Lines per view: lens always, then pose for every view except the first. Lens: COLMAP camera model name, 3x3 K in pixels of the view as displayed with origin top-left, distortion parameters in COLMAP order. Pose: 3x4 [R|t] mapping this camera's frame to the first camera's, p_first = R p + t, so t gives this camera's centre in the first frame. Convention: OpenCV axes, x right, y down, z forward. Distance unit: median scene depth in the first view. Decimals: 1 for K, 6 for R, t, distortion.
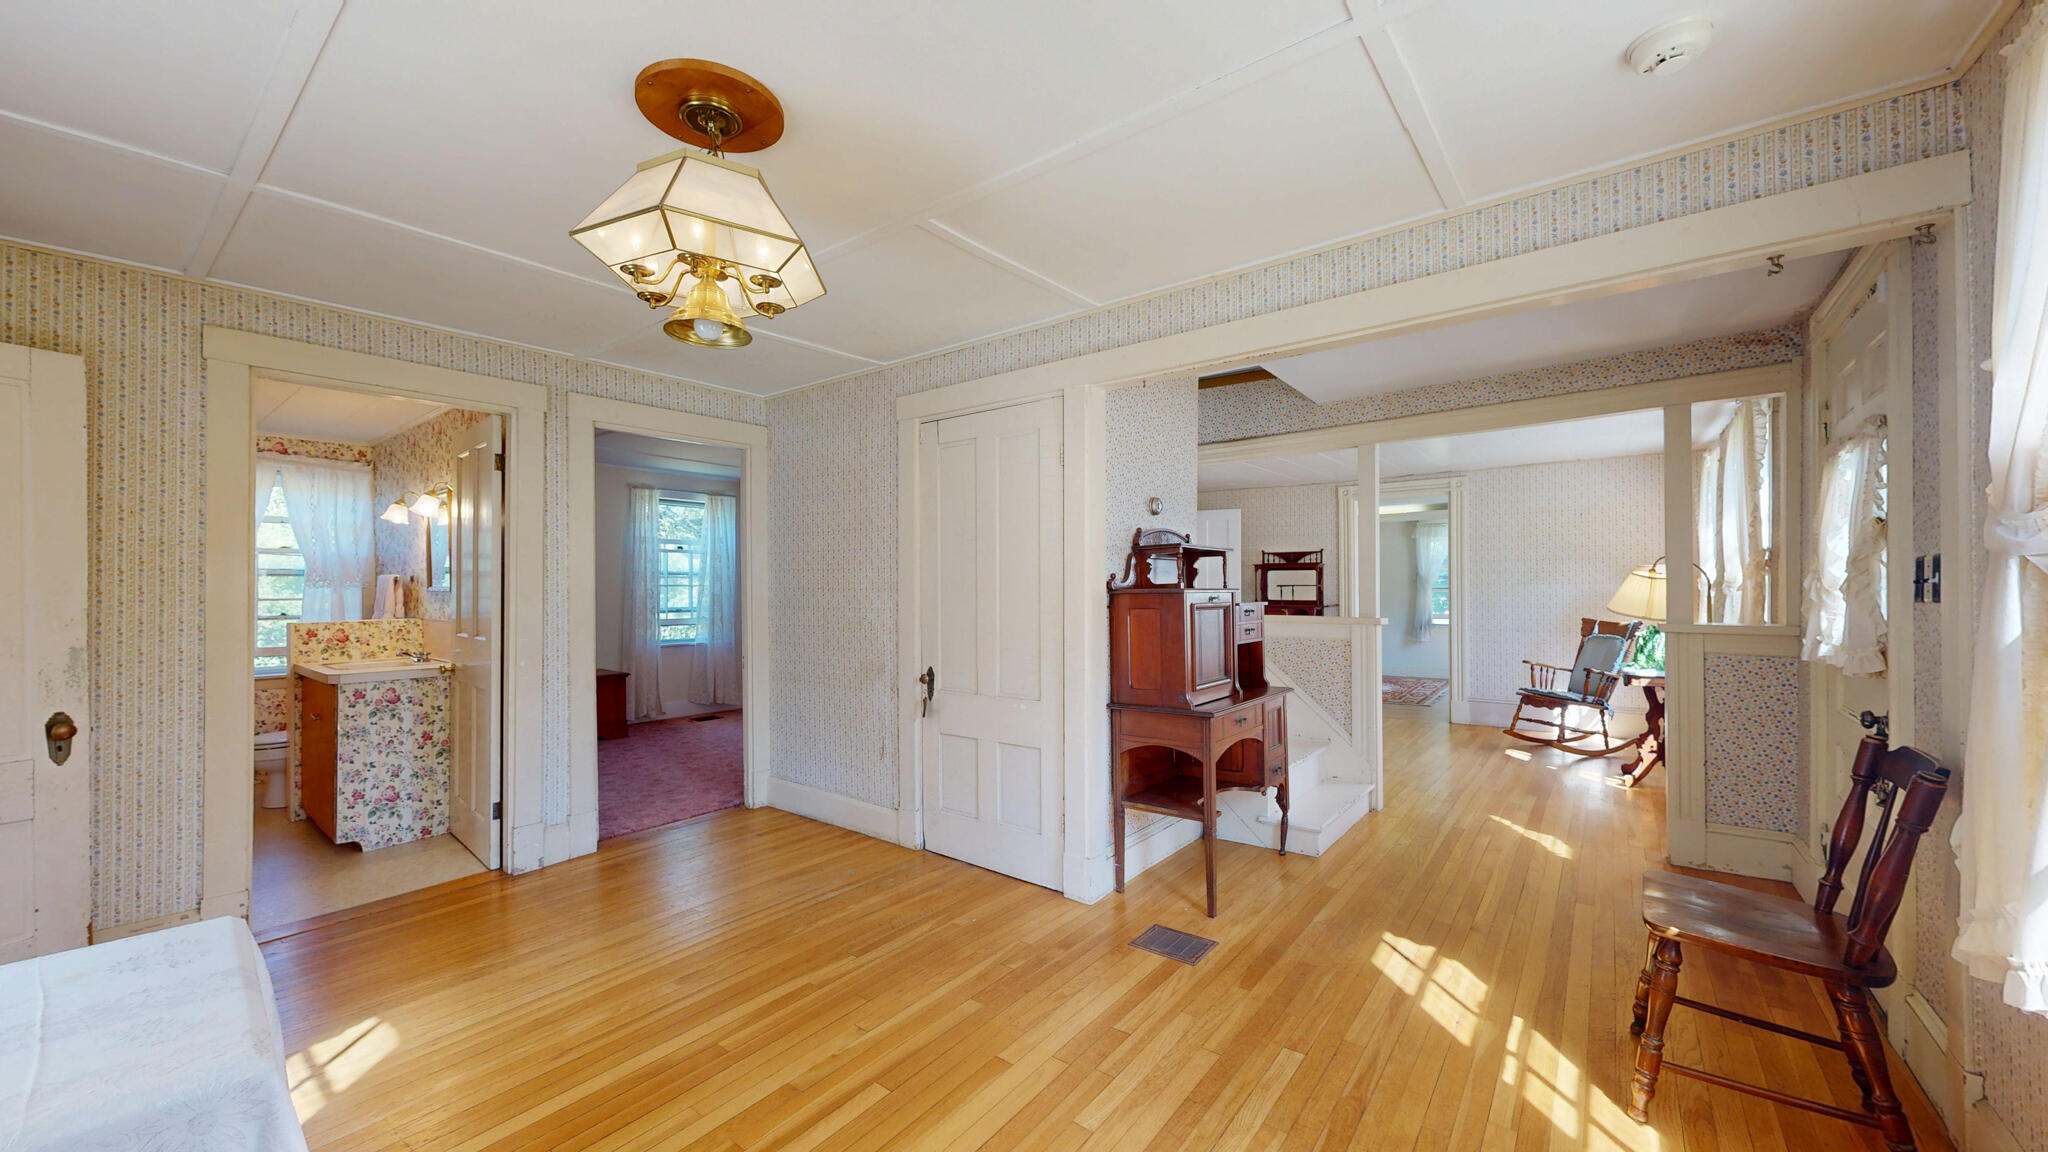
lens RADIAL K [[753.3, 0, 1027.7], [0, 753.3, 580.1], [0, 0, 1]] dist [0.001449, 0.000014]
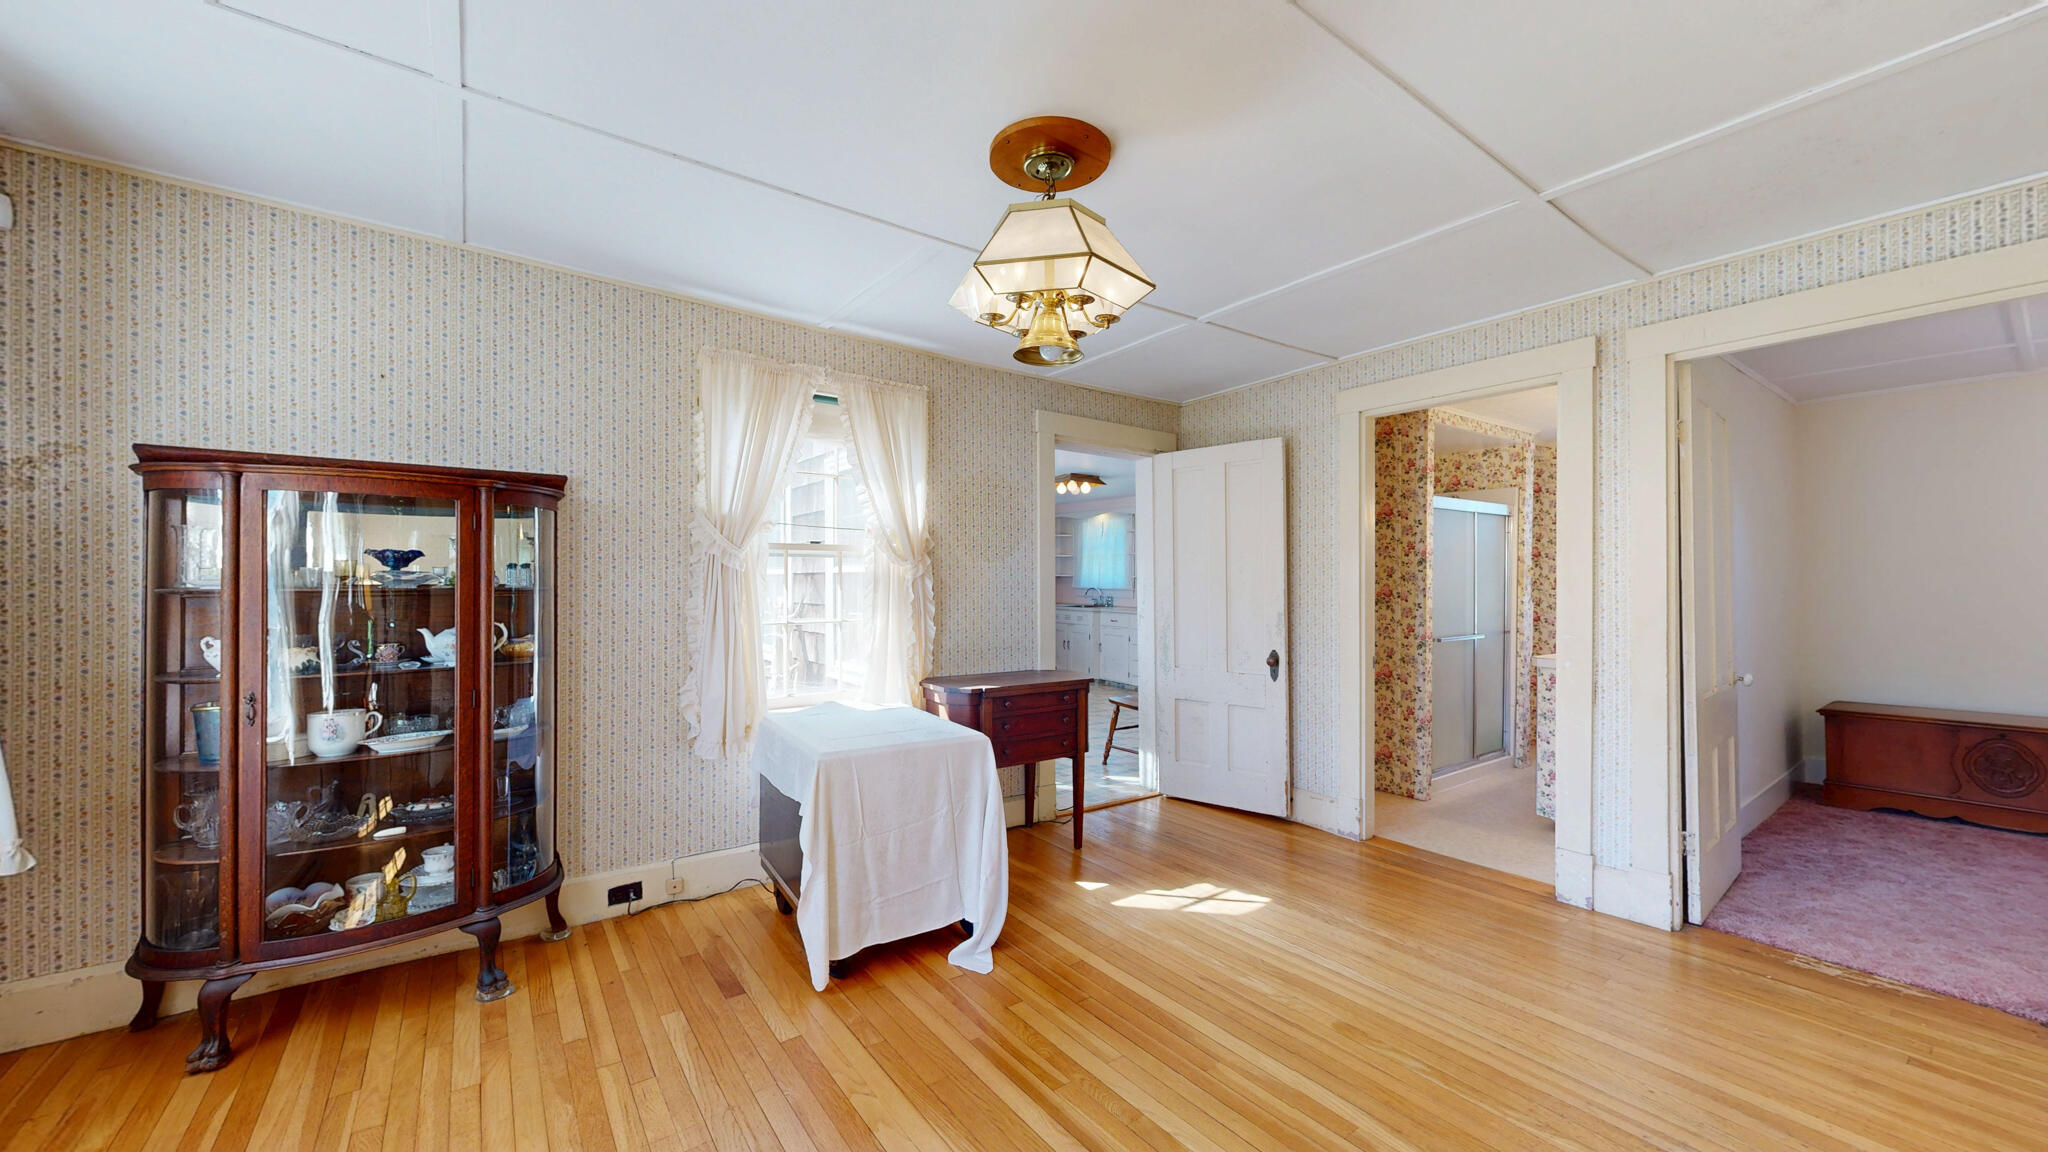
lens RADIAL K [[753.3, 0, 1027.7], [0, 753.3, 580.1], [0, 0, 1]] dist [0.001449, 0.000014]
pose [[-0.274132, 0.003664, -0.961685, 0.345306], [0.006833, 0.999975, 0.001862, 0.007655], [0.961668, -0.006060, -0.274150, 0.642522]]
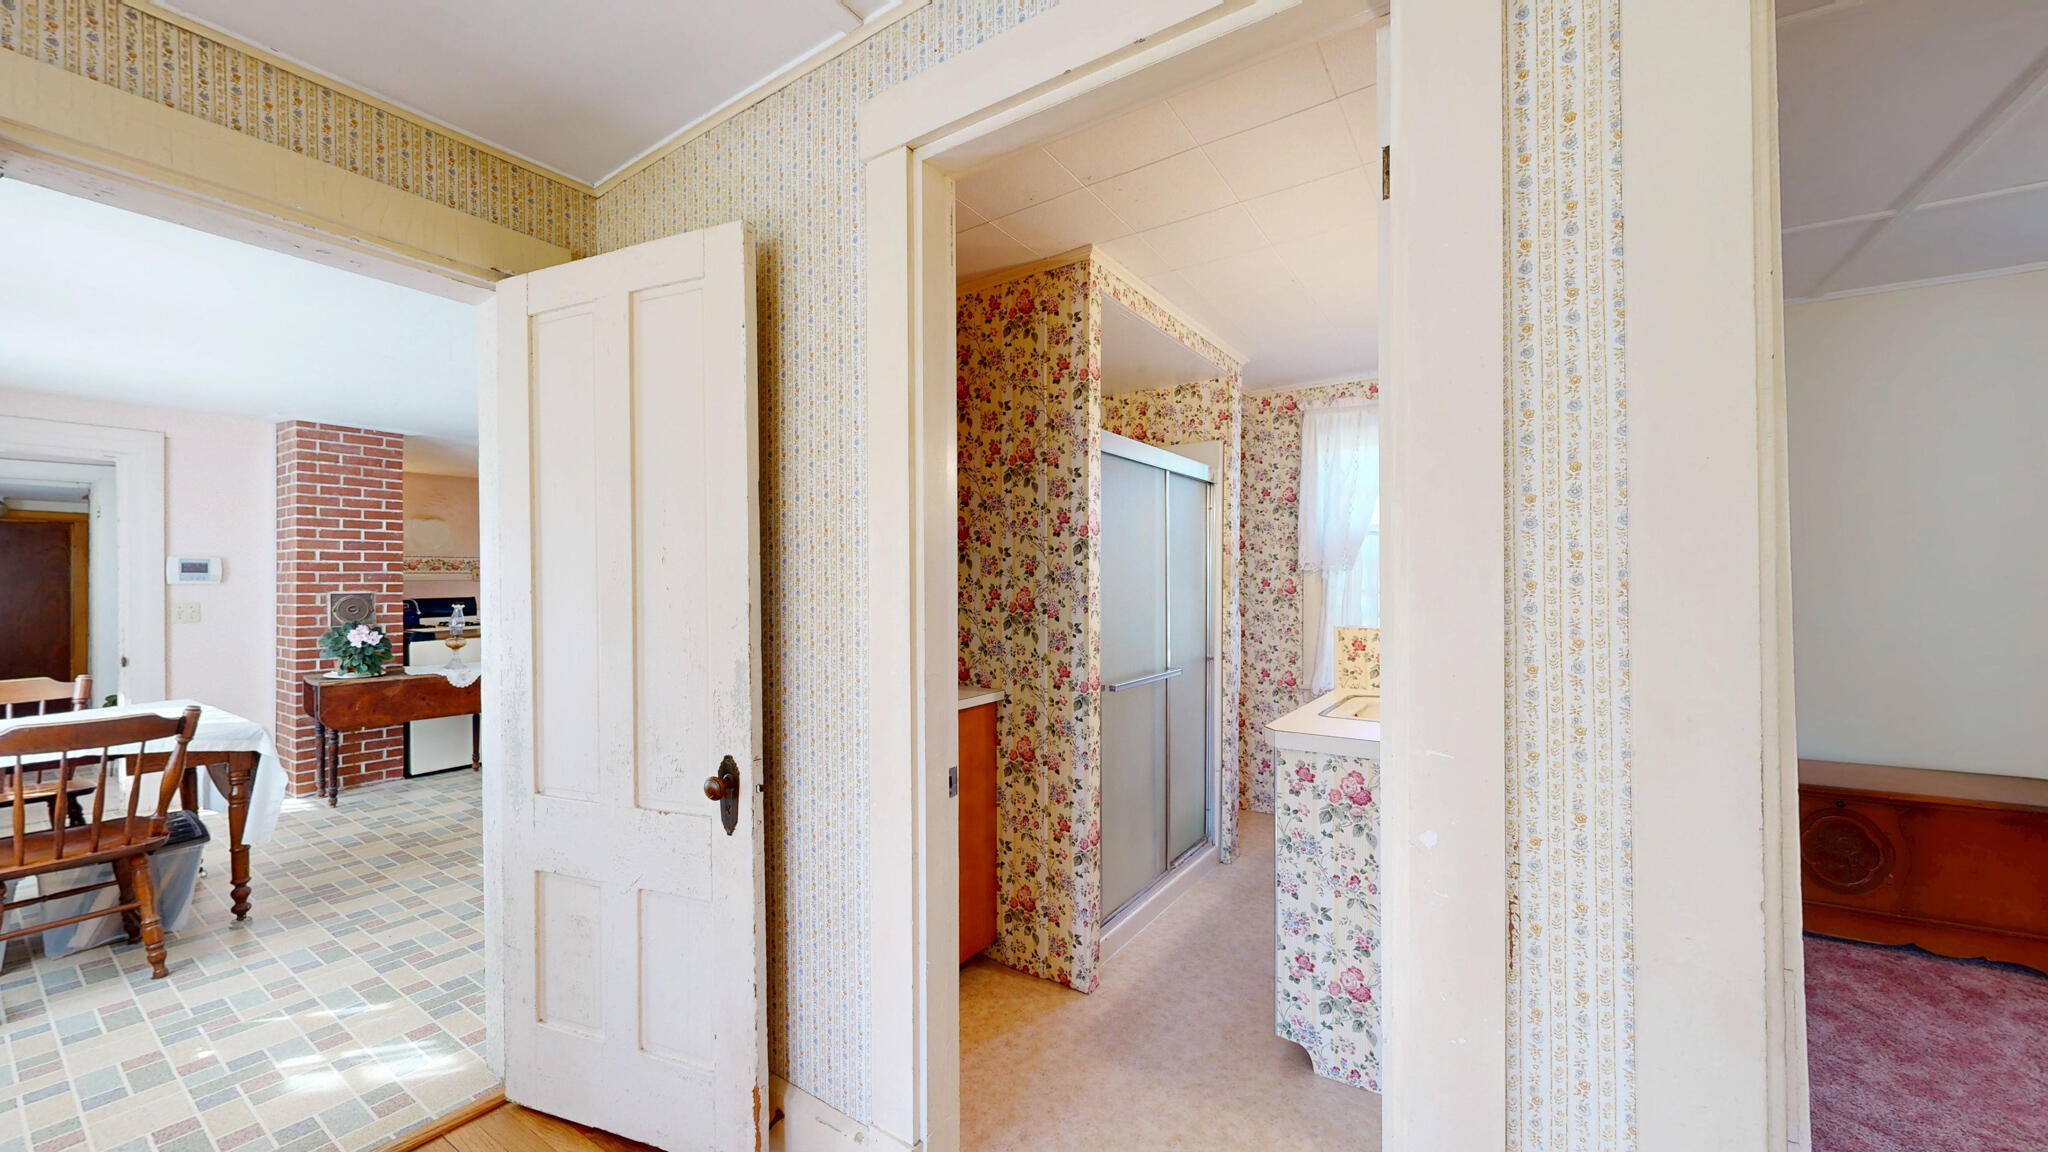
lens RADIAL K [[753.3, 0, 1027.7], [0, 753.3, 580.1], [0, 0, 1]] dist [0.001449, 0.000014]
pose [[0.078809, -0.001989, -0.996888, -0.405603], [0.010584, 0.999943, -0.001158, 0.014940], [0.996834, -0.010460, 0.078826, 0.836907]]
